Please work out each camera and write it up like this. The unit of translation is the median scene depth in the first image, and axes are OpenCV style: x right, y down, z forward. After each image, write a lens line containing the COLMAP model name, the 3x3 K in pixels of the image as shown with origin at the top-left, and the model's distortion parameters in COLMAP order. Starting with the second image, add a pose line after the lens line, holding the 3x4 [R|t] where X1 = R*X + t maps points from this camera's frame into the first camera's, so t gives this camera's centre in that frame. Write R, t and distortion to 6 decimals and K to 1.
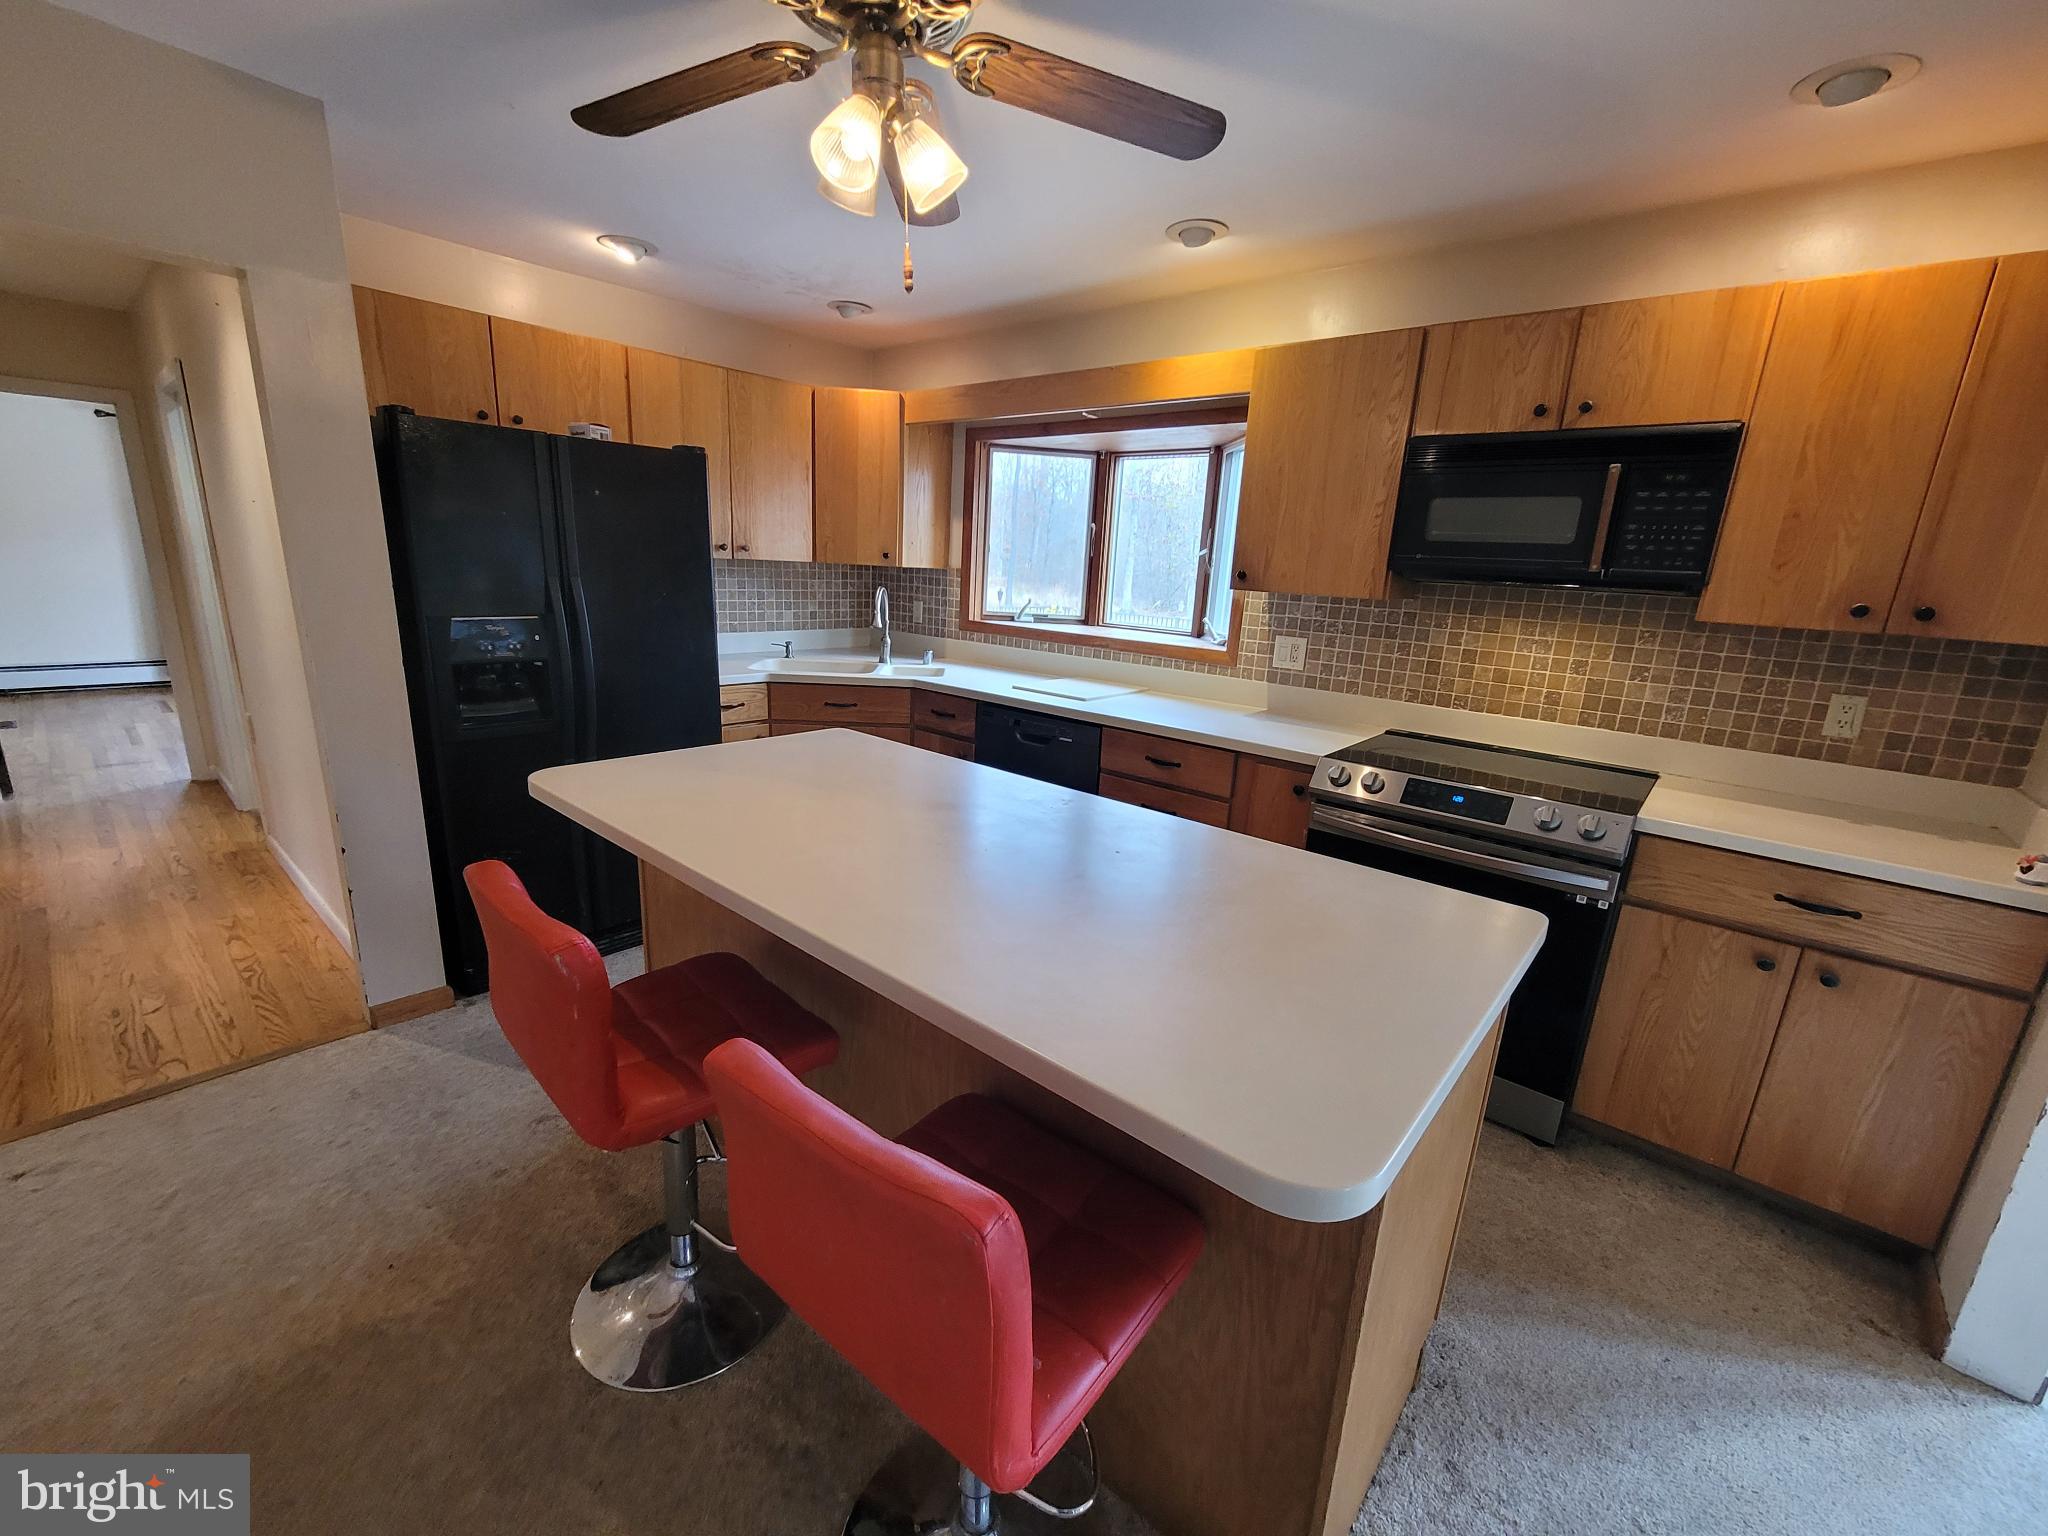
lens RADIAL K [[827.3, 0, 1017.9], [0, 827.3, 774.9], [0, 0, 1]] dist [-0.001580, -0.000138]
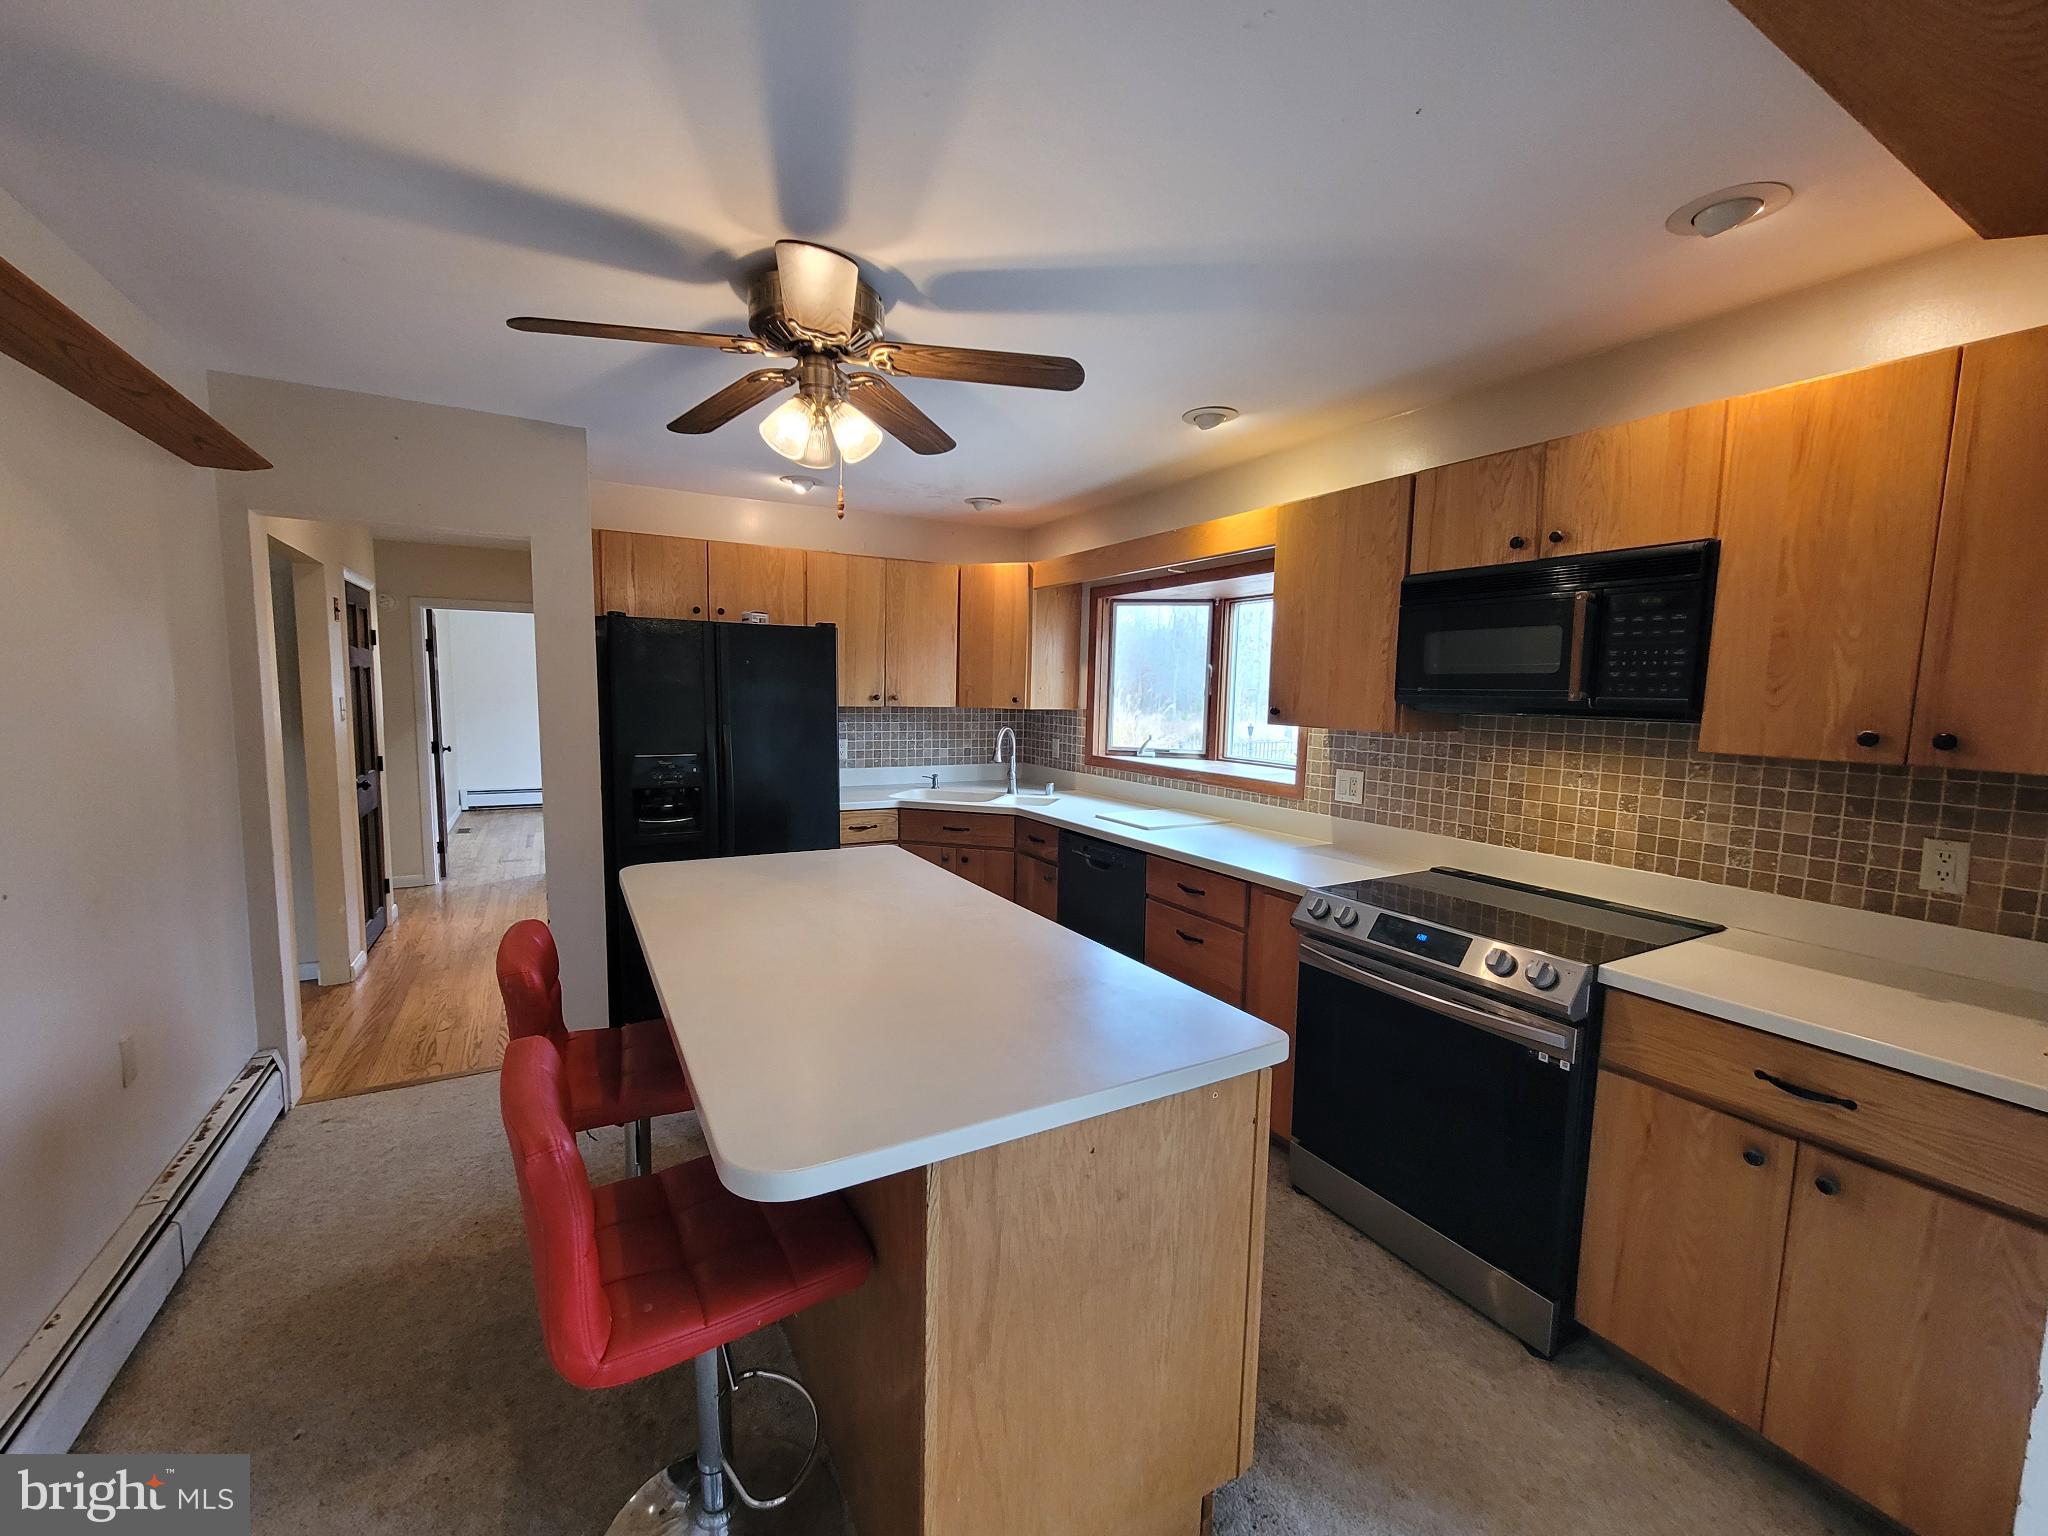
lens RADIAL K [[827.2, 0, 1020.6], [0, 827.2, 779.2], [0, 0, 1]] dist [0.000490, 0.000011]
pose [[0.941516, 0.004552, -0.336938, 0.373963], [-0.057163, 0.987574, -0.146390, 0.013518], [0.332085, 0.157089, 0.930077, -0.061039]]
